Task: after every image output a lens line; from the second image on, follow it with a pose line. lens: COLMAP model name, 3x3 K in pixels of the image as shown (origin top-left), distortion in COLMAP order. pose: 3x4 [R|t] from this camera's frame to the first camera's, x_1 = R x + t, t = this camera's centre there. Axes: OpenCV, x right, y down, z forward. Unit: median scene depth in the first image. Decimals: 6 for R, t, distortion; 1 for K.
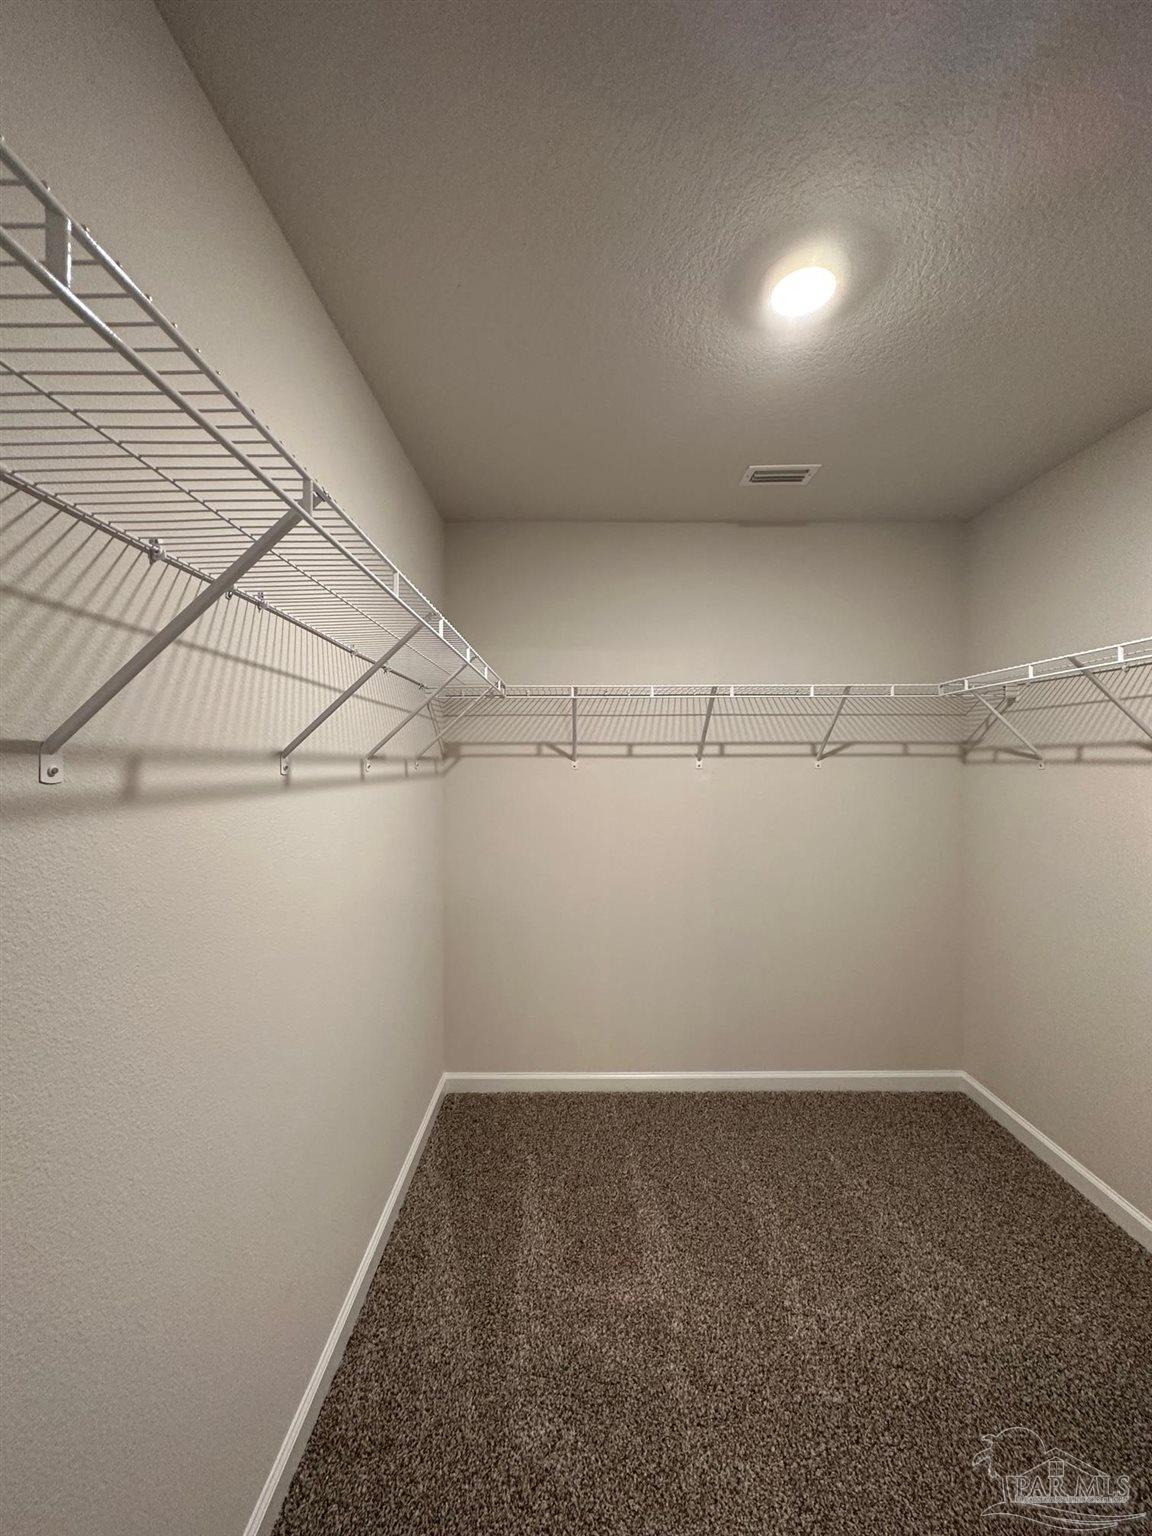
lens RADIAL K [[613.2, 0, 575.6], [0, 613.2, 765.5], [0, 0, 1]] dist [-0.001281, 0.000265]
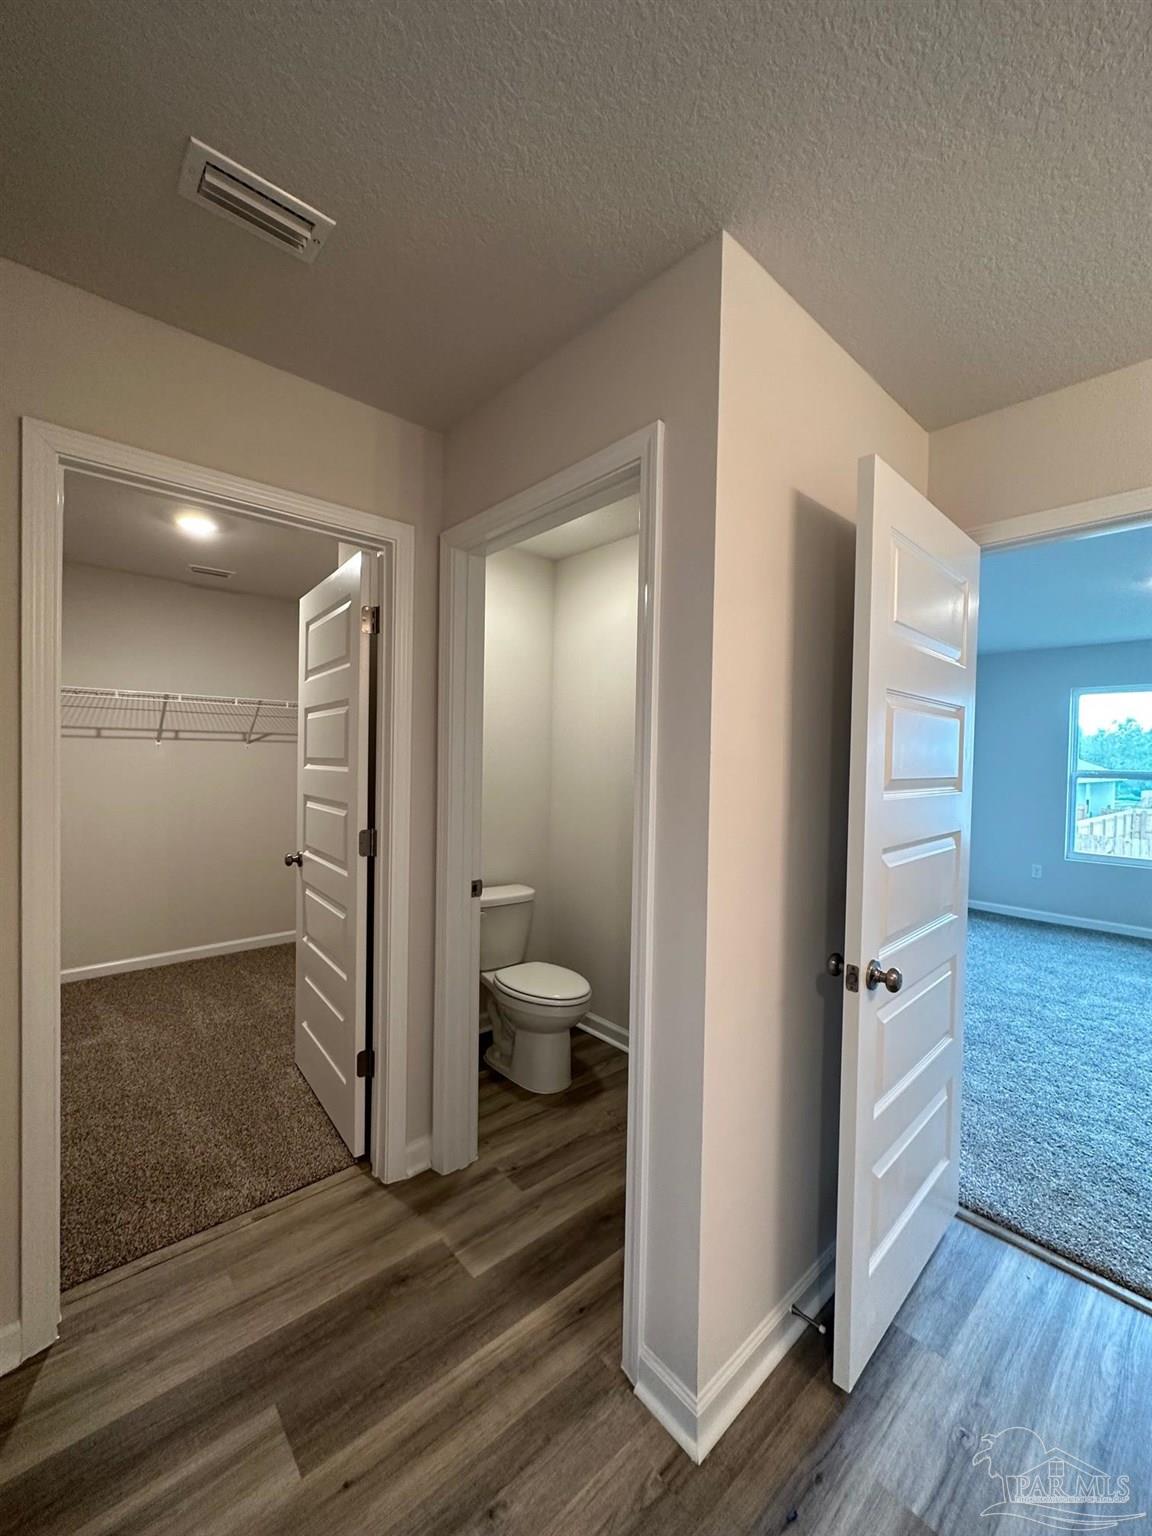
lens RADIAL K [[613.2, 0, 575.6], [0, 613.2, 765.5], [0, 0, 1]] dist [-0.001281, 0.000265]
pose [[0.742191, 0.004959, 0.670170, -0.040719], [-0.015384, 0.999835, 0.009638, 0.019685], [-0.670012, -0.017463, 0.742145, -0.770024]]
